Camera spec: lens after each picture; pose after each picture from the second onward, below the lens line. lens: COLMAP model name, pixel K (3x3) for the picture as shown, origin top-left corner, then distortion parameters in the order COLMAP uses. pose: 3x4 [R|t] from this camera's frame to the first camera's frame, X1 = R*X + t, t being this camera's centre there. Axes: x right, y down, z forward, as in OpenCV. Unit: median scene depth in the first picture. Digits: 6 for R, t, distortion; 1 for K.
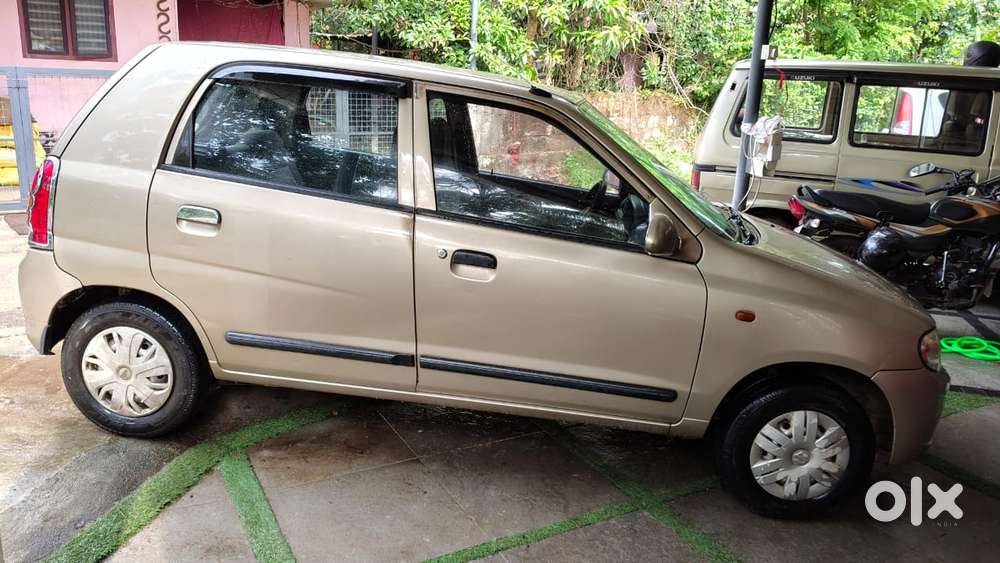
lens RADIAL K [[774.4, 0, 500.0], [0, 774.4, 281.5], [0, 0, 1]] dist [0.068007, -0.148327]
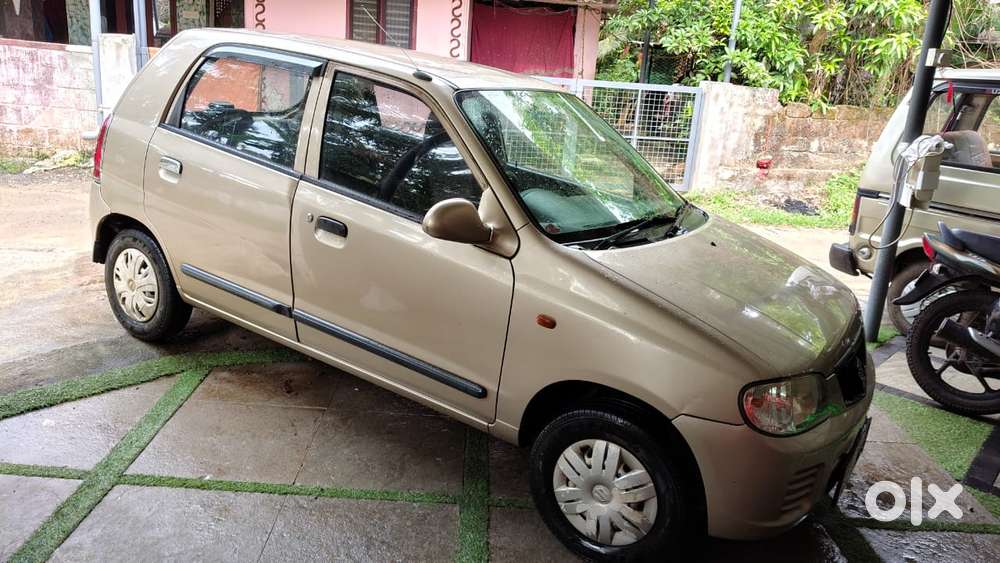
lens RADIAL K [[766.7, 0, 484.3], [0, 766.7, 275.7], [0, 0, 1]] dist [0.032706, -0.078523]
pose [[0.878118, 0.150907, -0.454021, 0.563388], [-0.158735, 0.987096, 0.021082, -0.015226], [0.451344, 0.053556, 0.890742, 0.132021]]
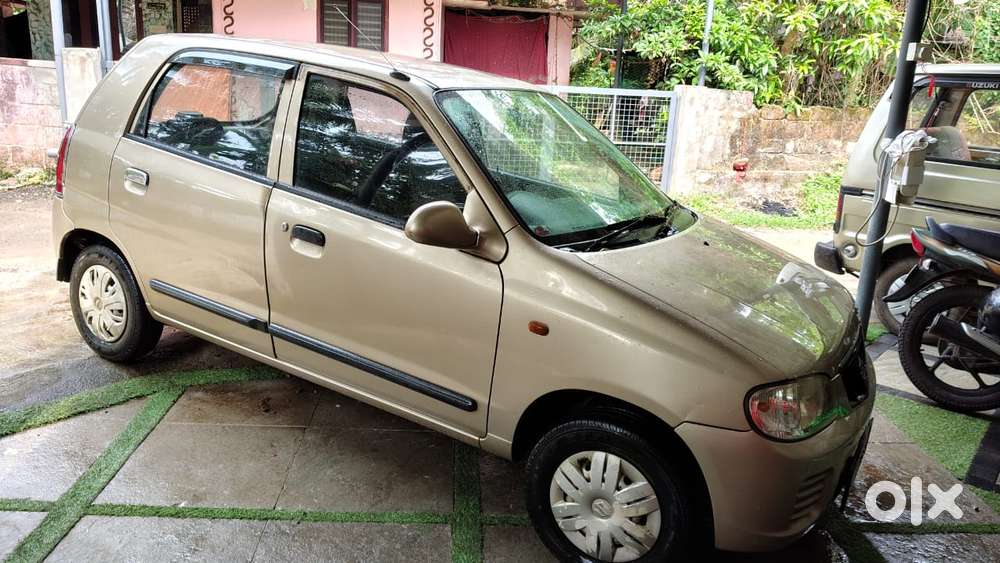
lens RADIAL K [[766.7, 0, 484.3], [0, 766.7, 275.7], [0, 0, 1]] dist [0.032706, -0.078523]
pose [[0.894931, 0.120610, -0.429595, 0.537007], [-0.132320, 0.991204, 0.002635, -0.008062], [0.426134, 0.054486, 0.903018, 0.163746]]
